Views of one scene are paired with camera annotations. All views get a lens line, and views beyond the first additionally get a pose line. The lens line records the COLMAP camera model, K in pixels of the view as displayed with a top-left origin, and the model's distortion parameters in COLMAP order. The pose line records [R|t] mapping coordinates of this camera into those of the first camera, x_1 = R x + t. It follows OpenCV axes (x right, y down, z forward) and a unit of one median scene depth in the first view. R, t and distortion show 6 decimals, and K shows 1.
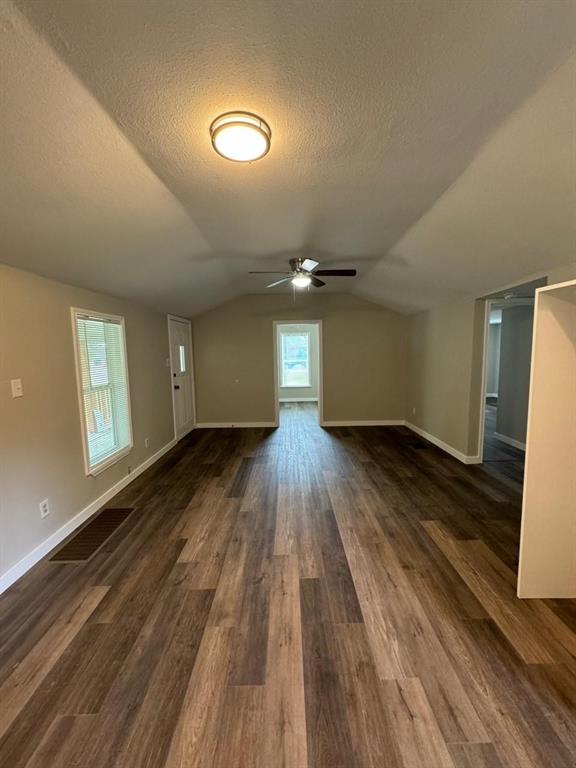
lens RADIAL K [[297.8, 0, 283.7], [0, 297.8, 382.5], [0, 0, 1]] dist [0.010173, -0.000411]
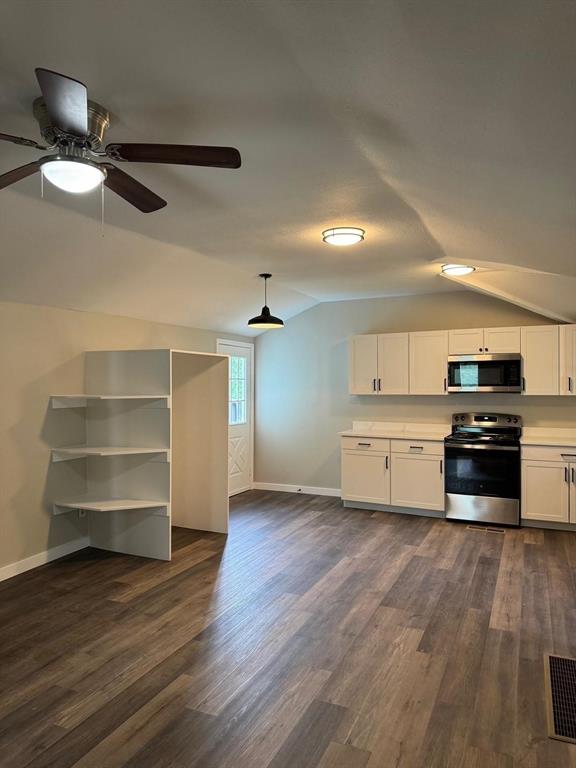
lens RADIAL K [[518.1, 0, 285.8], [0, 518.1, 384.2], [0, 0, 1]] dist [-0.009634, -0.003501]
pose [[-0.910328, 0.029437, 0.412840, -0.579826], [0.075806, 0.992453, 0.096388, -0.237648], [-0.406886, 0.119041, -0.905689, 2.225330]]
